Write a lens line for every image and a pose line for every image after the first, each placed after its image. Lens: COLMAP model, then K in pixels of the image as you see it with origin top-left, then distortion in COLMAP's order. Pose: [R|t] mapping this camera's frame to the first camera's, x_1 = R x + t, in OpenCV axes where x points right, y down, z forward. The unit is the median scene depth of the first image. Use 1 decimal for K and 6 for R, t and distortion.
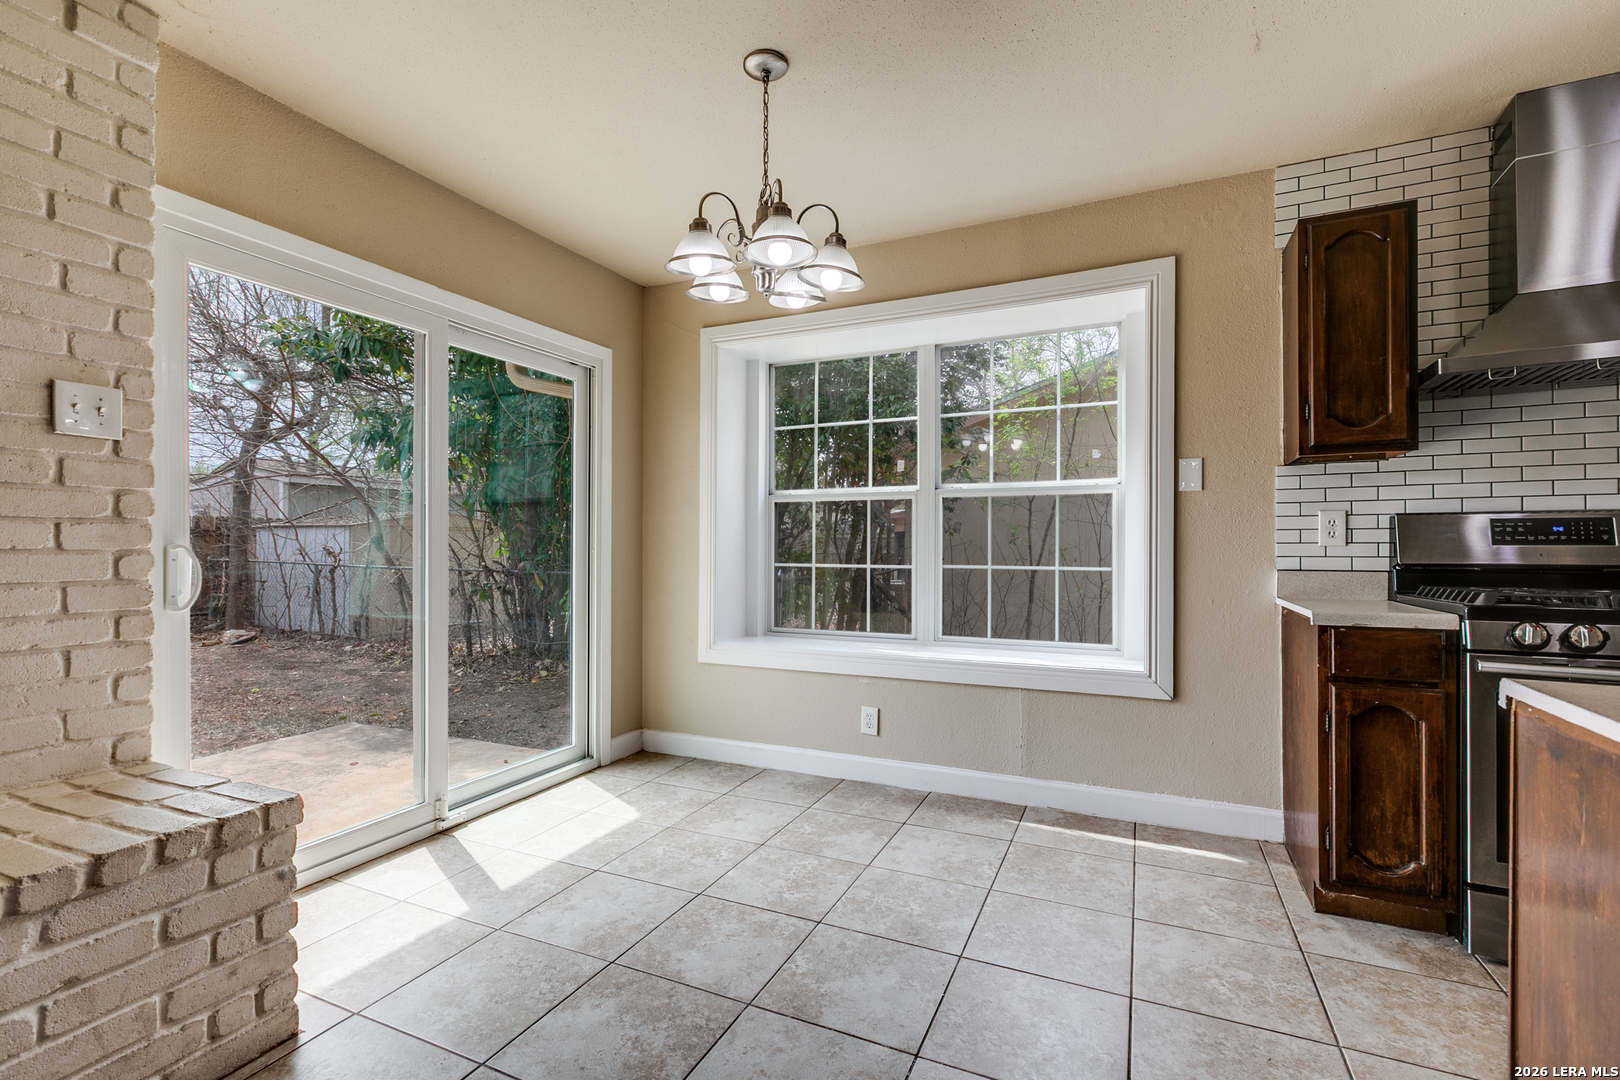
lens RADIAL K [[724.4, 0, 802.0], [0, 724.4, 544.7], [0, 0, 1]] dist [0.000648, 0.000009]
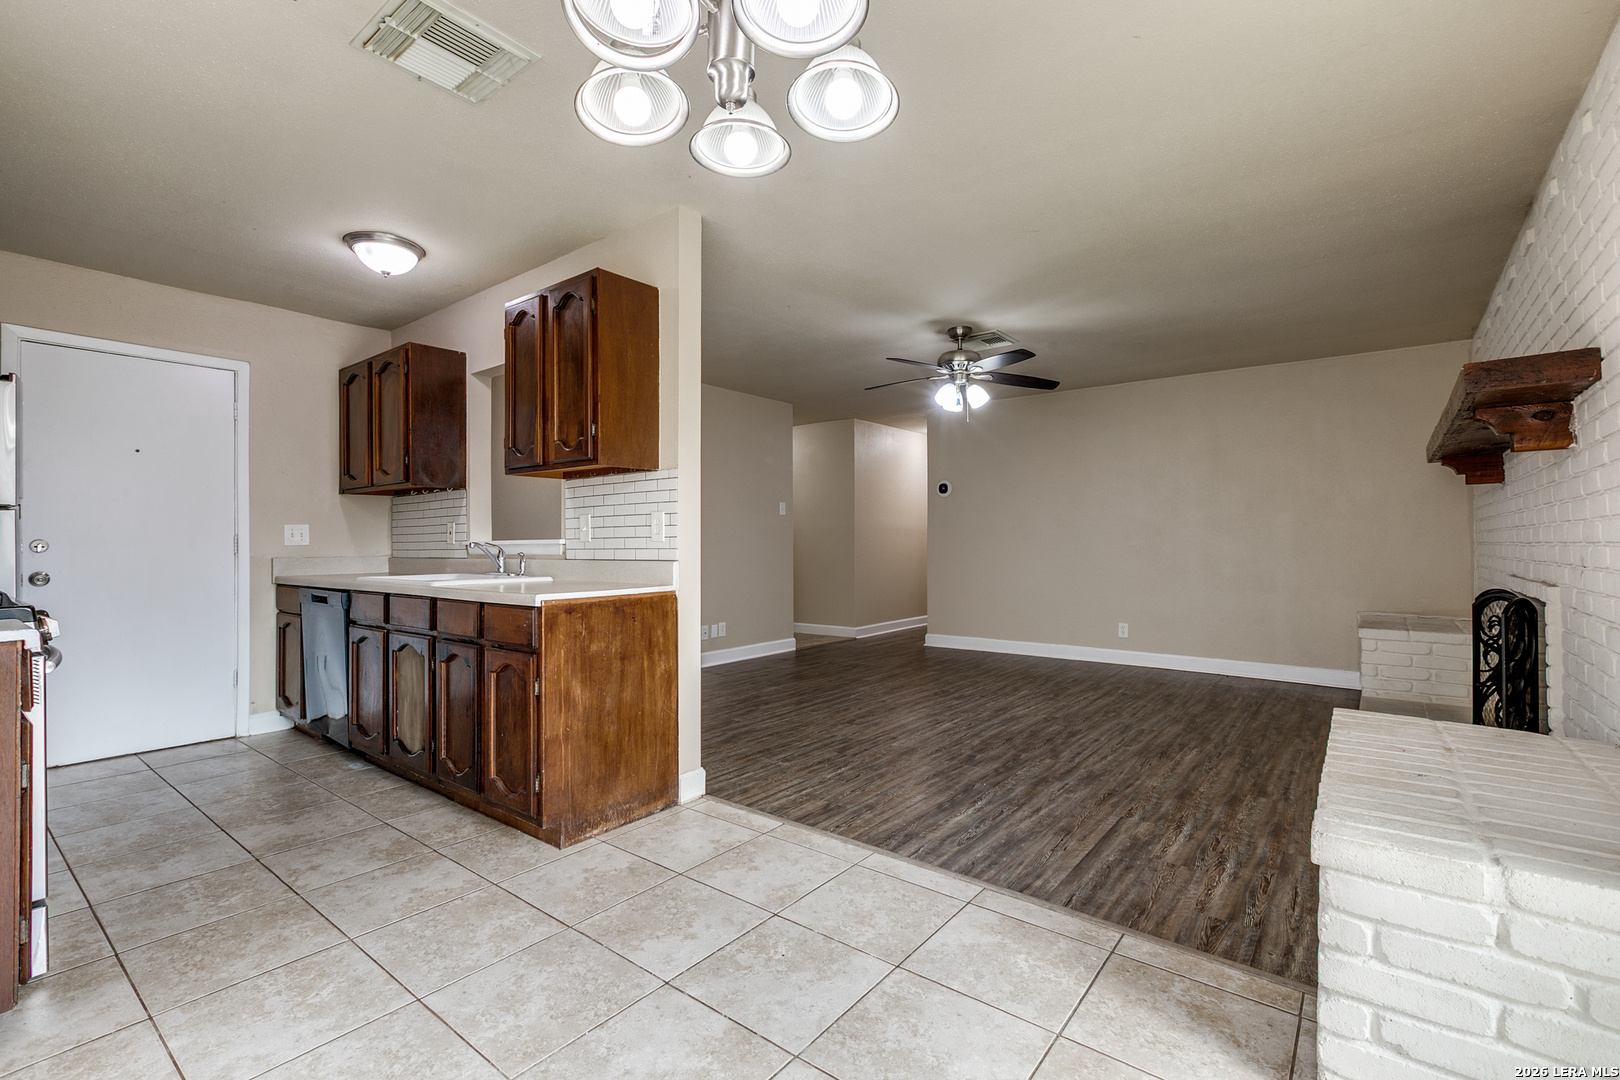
lens RADIAL K [[718.6, 0, 805.8], [0, 718.6, 544.2], [0, 0, 1]] dist [0.001820, -0.000020]
pose [[-0.973159, 0.001085, 0.230131, -0.212482], [0.001660, 0.999996, 0.002305, 0.001980], [-0.230128, 0.002625, -0.973157, 1.366701]]
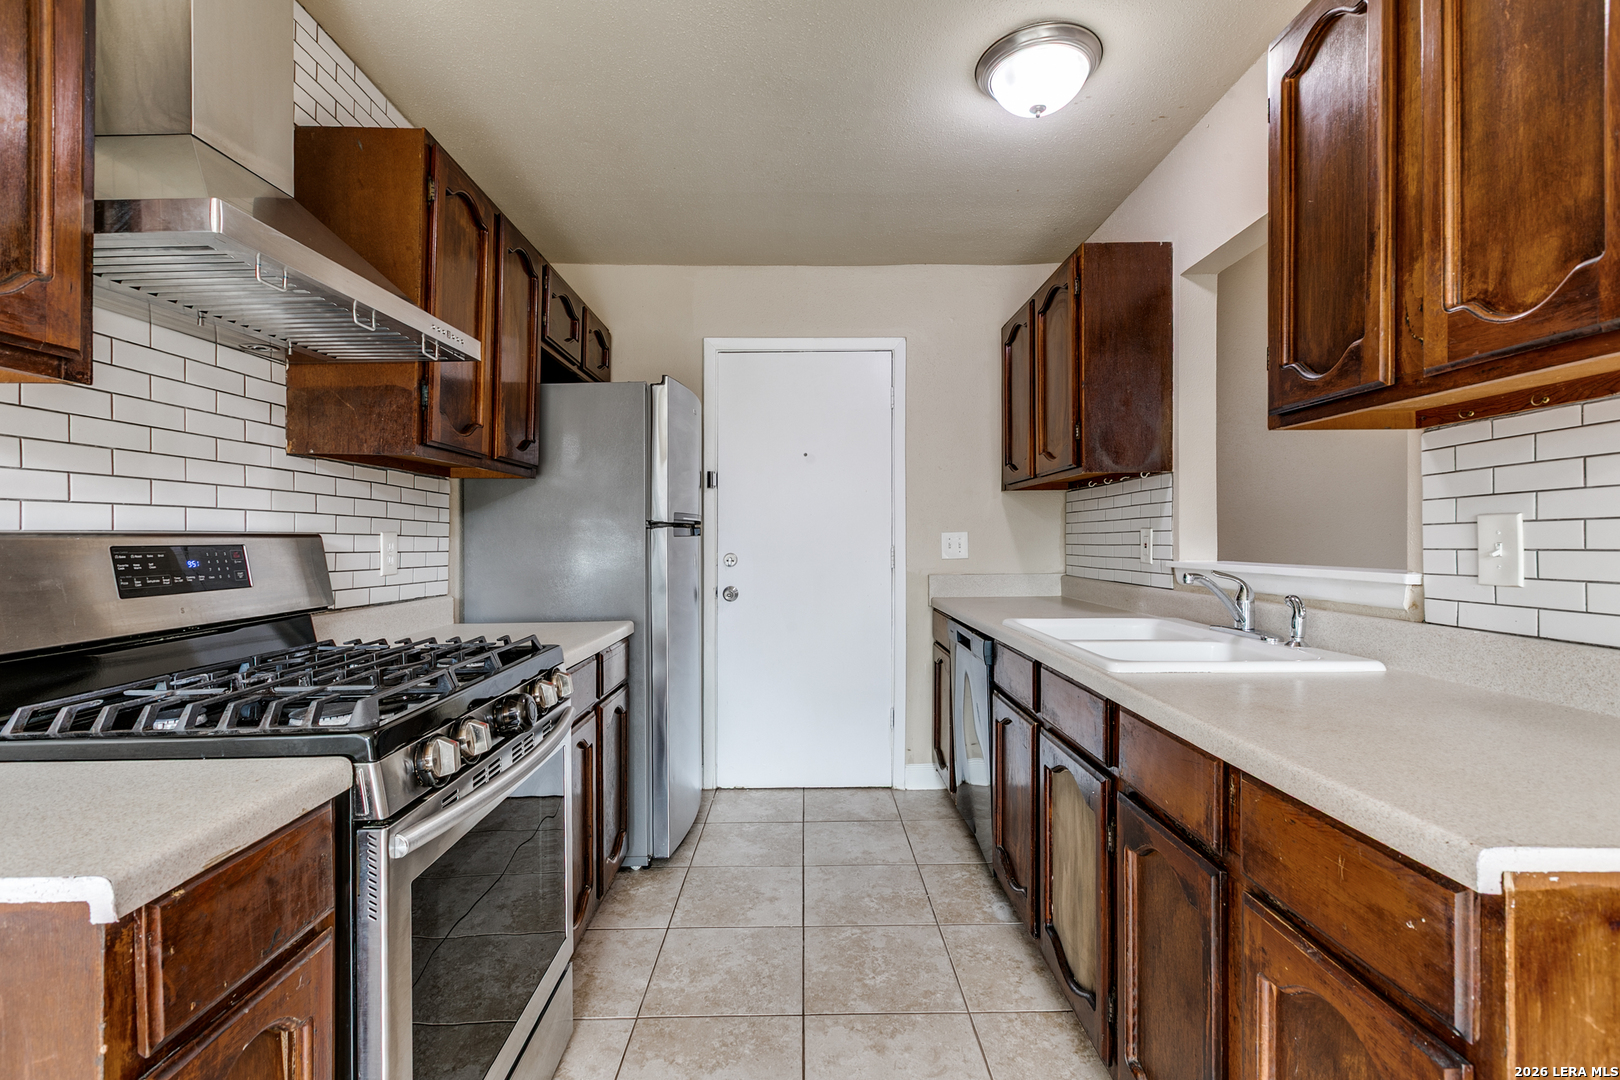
lens RADIAL K [[732.3, 0, 810.0], [0, 732.3, 540.0], [0, 0, 1]] dist [0.008447, -0.000088]
pose [[-0.436358, -0.002664, 0.899769, 0.276062], [0.004525, 0.999976, 0.005156, -0.040149], [-0.899762, 0.006322, -0.436335, 0.778480]]
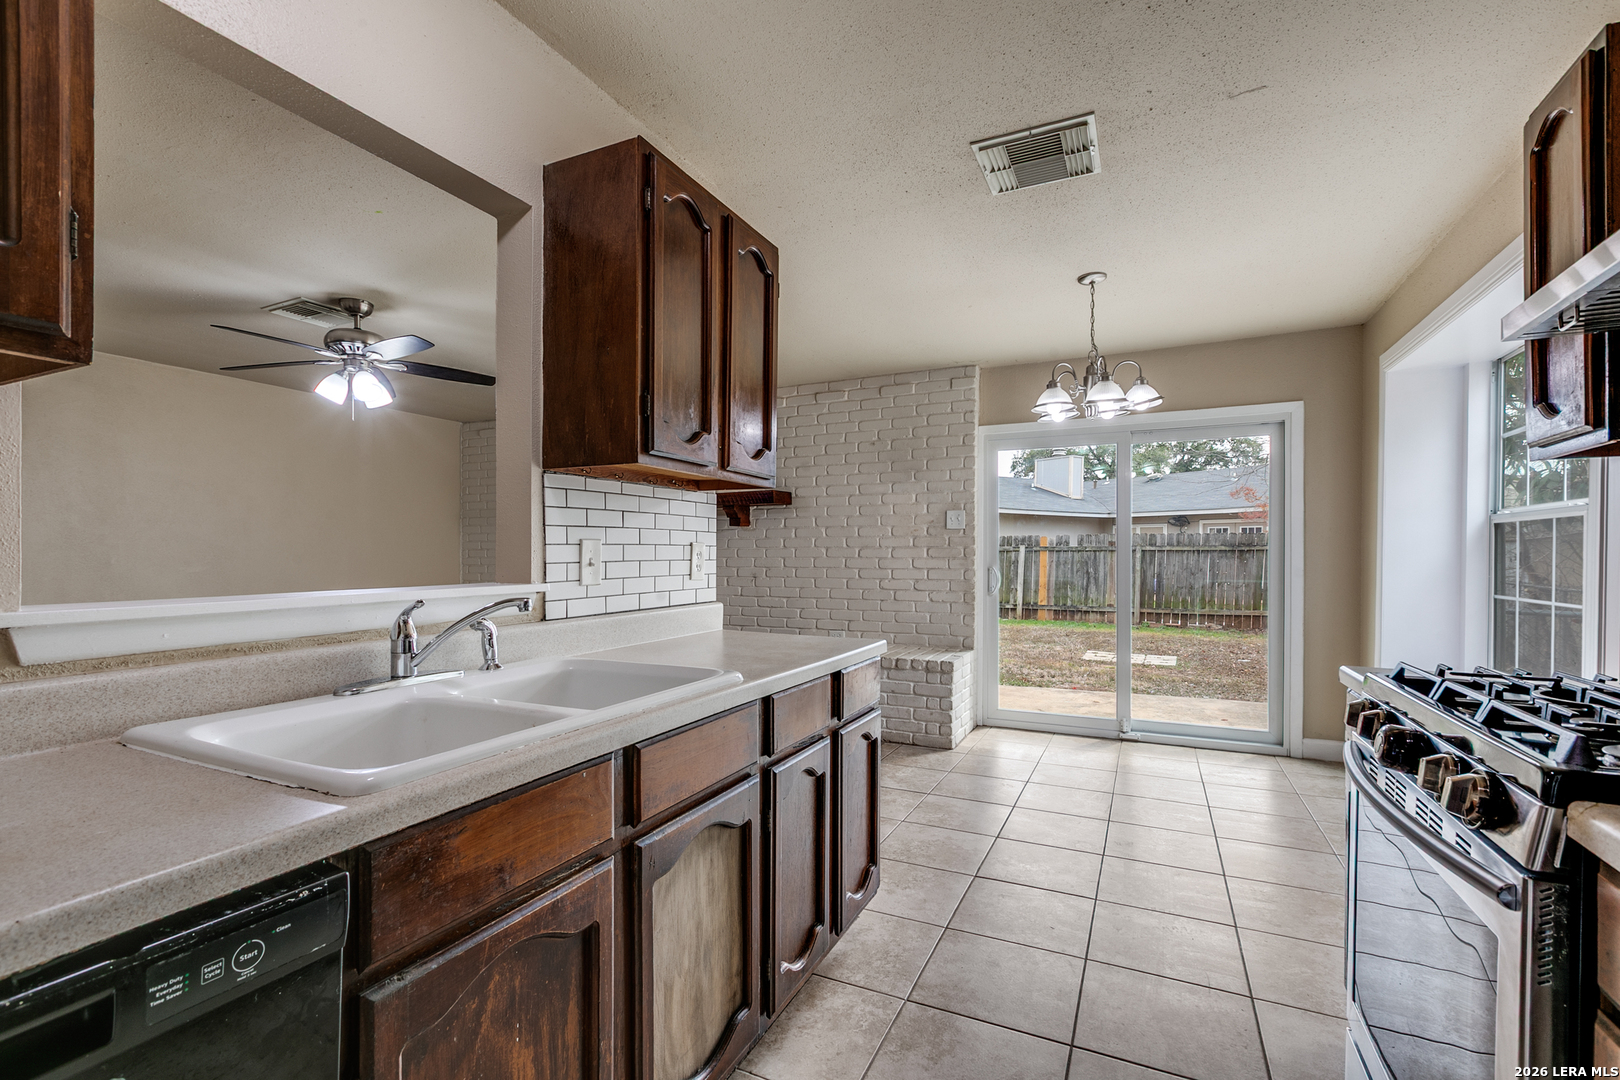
lens RADIAL K [[732.3, 0, 807.3], [0, 732.3, 556.3], [0, 0, 1]] dist [0.000789, 0.000349]
pose [[0.000148, 0.002119, -0.999998, 1.414880], [0.000165, 0.999998, 0.002119, -0.036581], [1.000000, -0.000166, 0.000148, 0.321058]]
